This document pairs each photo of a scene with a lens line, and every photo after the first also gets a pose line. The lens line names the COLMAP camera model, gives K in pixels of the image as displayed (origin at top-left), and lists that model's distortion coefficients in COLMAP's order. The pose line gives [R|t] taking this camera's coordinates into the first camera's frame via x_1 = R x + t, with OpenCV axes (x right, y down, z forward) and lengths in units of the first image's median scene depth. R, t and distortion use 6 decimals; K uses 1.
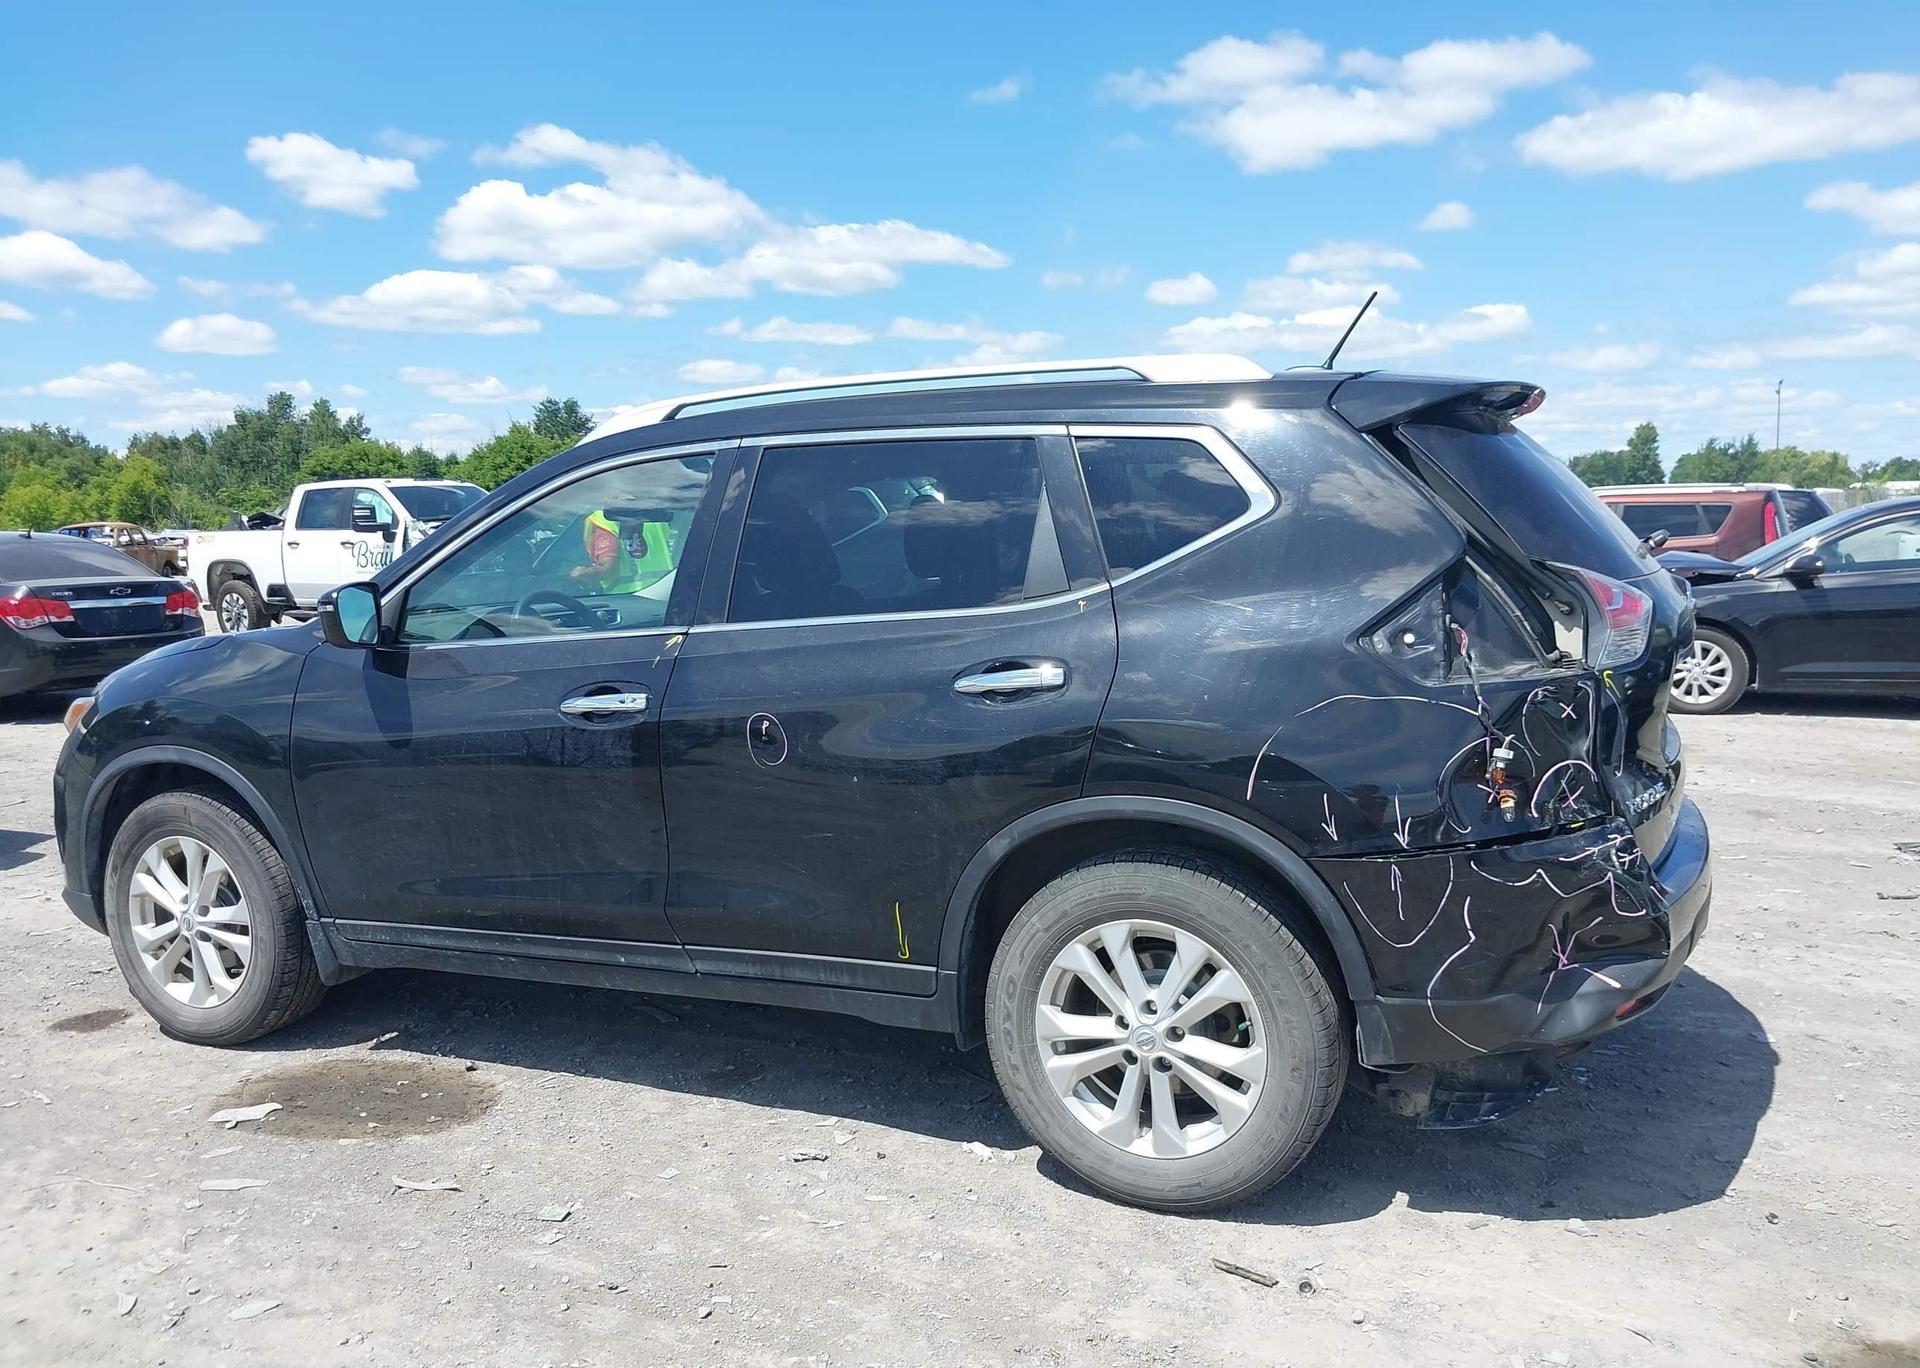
lens RADIAL K [[1530.0, 0, 991.5], [0, 1530.0, 660.1], [0, 0, 1]] dist [0.024658, -0.040757]
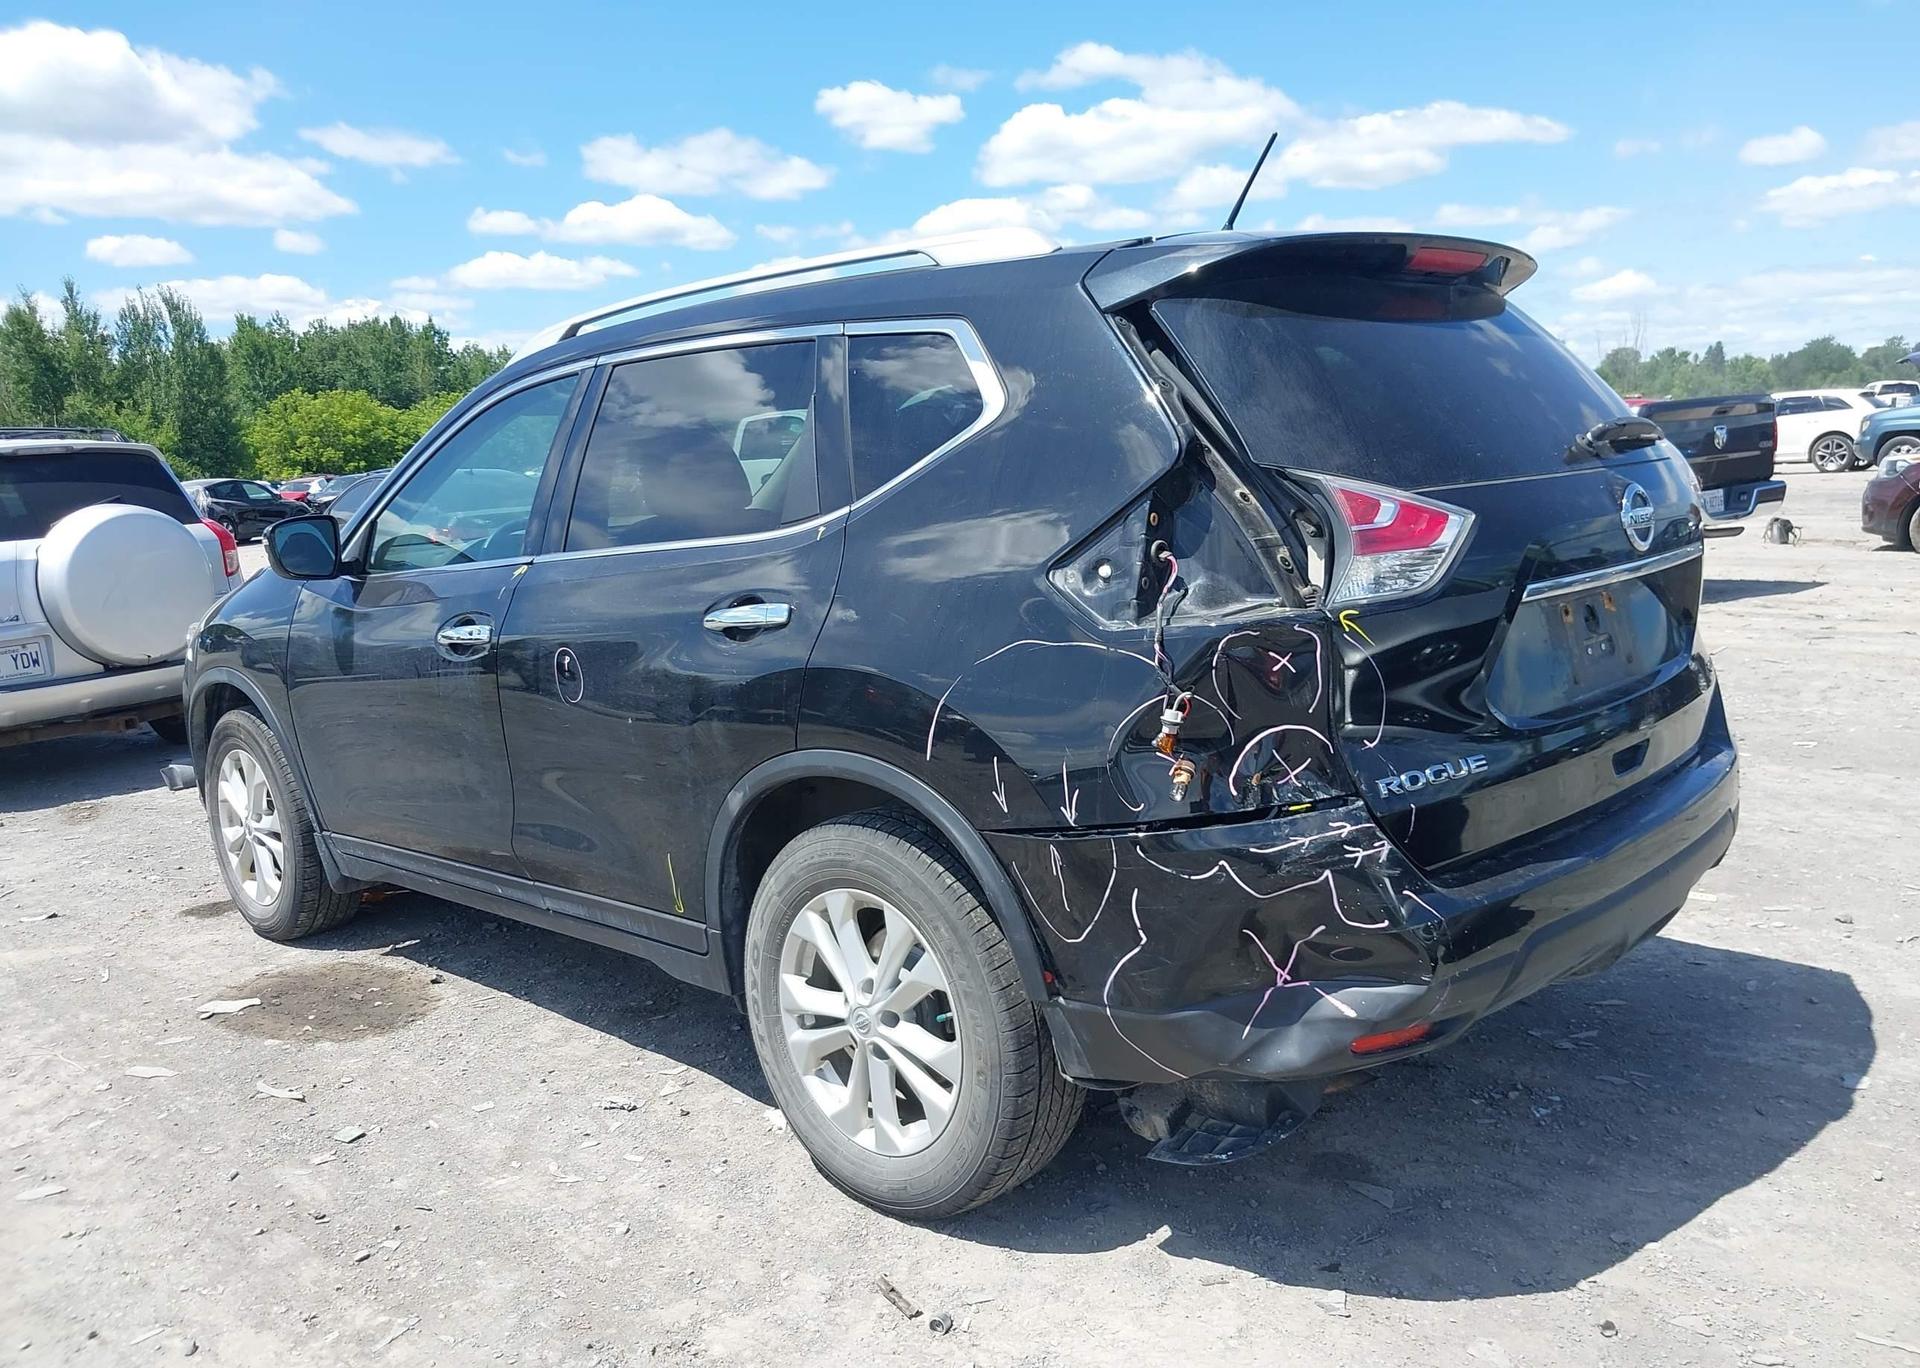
lens RADIAL K [[1530.0, 0, 979.6], [0, 1530.0, 677.3], [0, 0, 1]] dist [0.024658, -0.040757]
pose [[0.943259, 0.018384, -0.331549, 0.403807], [0.004299, 0.997706, 0.067553, -0.010394], [0.332030, -0.065146, 0.941016, 0.175960]]
